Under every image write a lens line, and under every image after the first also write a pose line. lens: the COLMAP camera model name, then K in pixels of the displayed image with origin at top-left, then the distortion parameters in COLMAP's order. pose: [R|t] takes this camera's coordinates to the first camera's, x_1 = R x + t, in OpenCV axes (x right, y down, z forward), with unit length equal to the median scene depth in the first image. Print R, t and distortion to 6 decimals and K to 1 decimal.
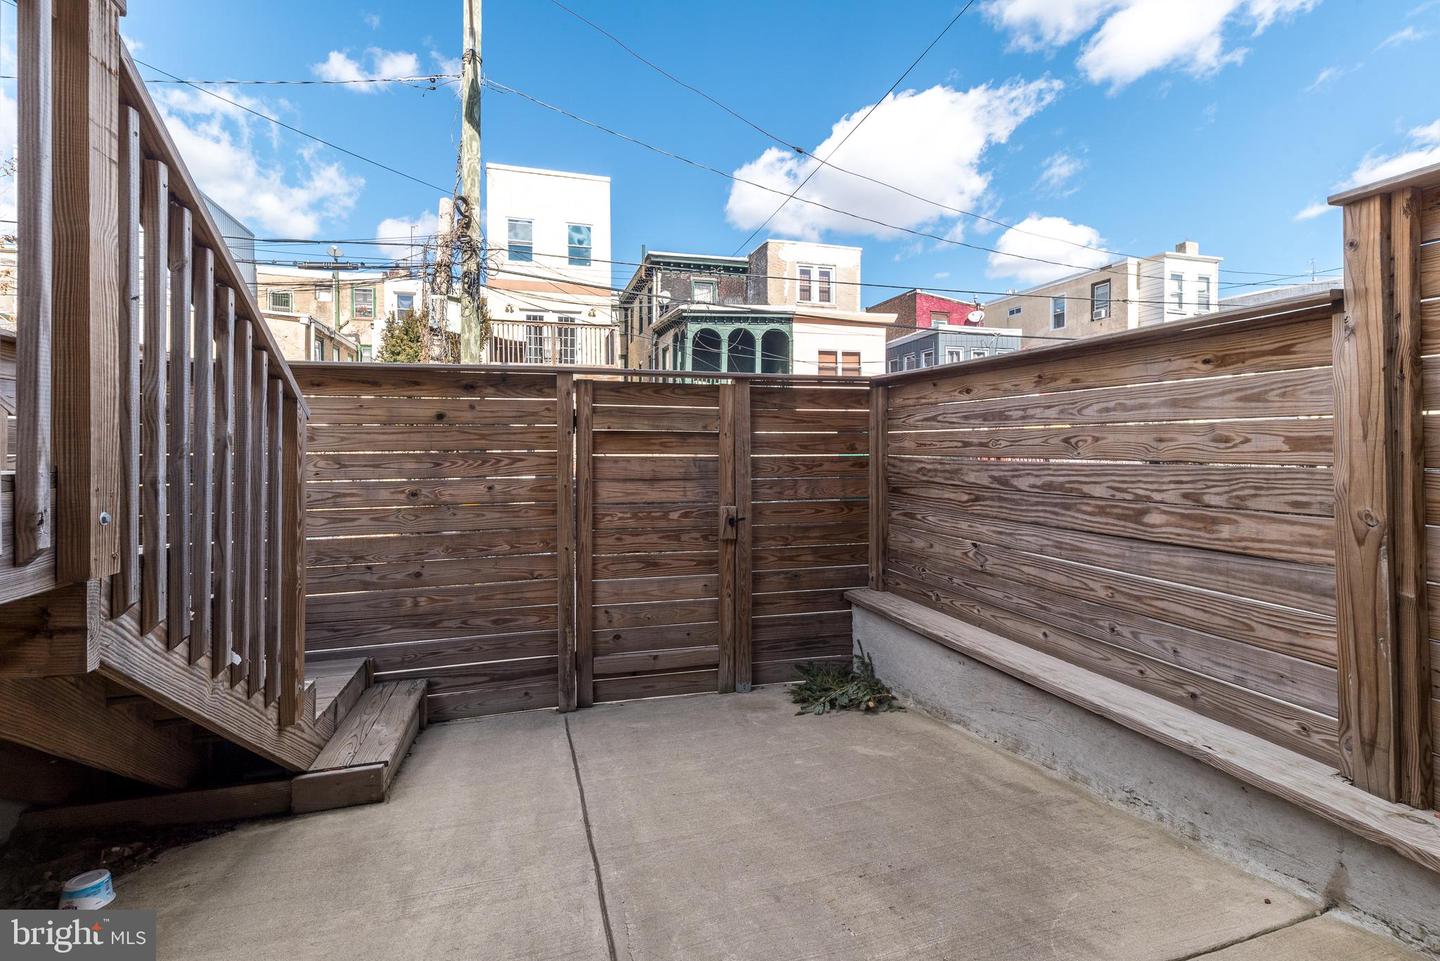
lens RADIAL K [[632.9, 0, 715.5], [0, 632.9, 444.9], [0, 0, 1]] dist [-0.000665, -0.000298]
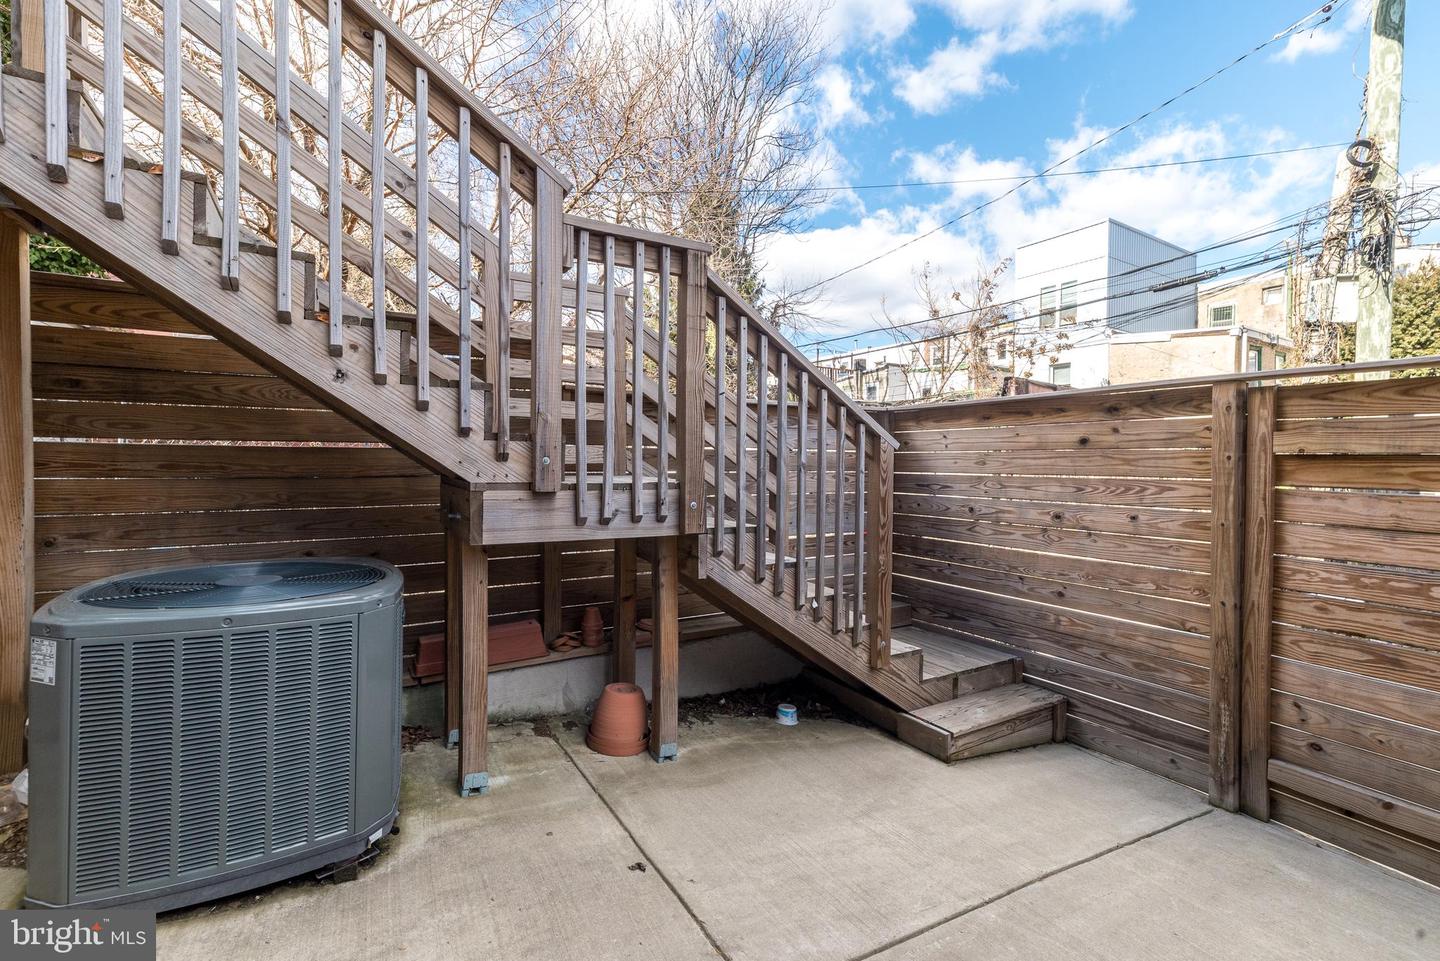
lens RADIAL K [[611.3, 0, 716.0], [0, 611.3, 471.5], [0, 0, 1]] dist [0.000845, 0.000542]
pose [[0.264167, 0.021955, -0.964227, 0.336048], [-0.008306, 0.999756, 0.020488, -0.012157], [0.964441, 0.002597, 0.264285, 0.183052]]
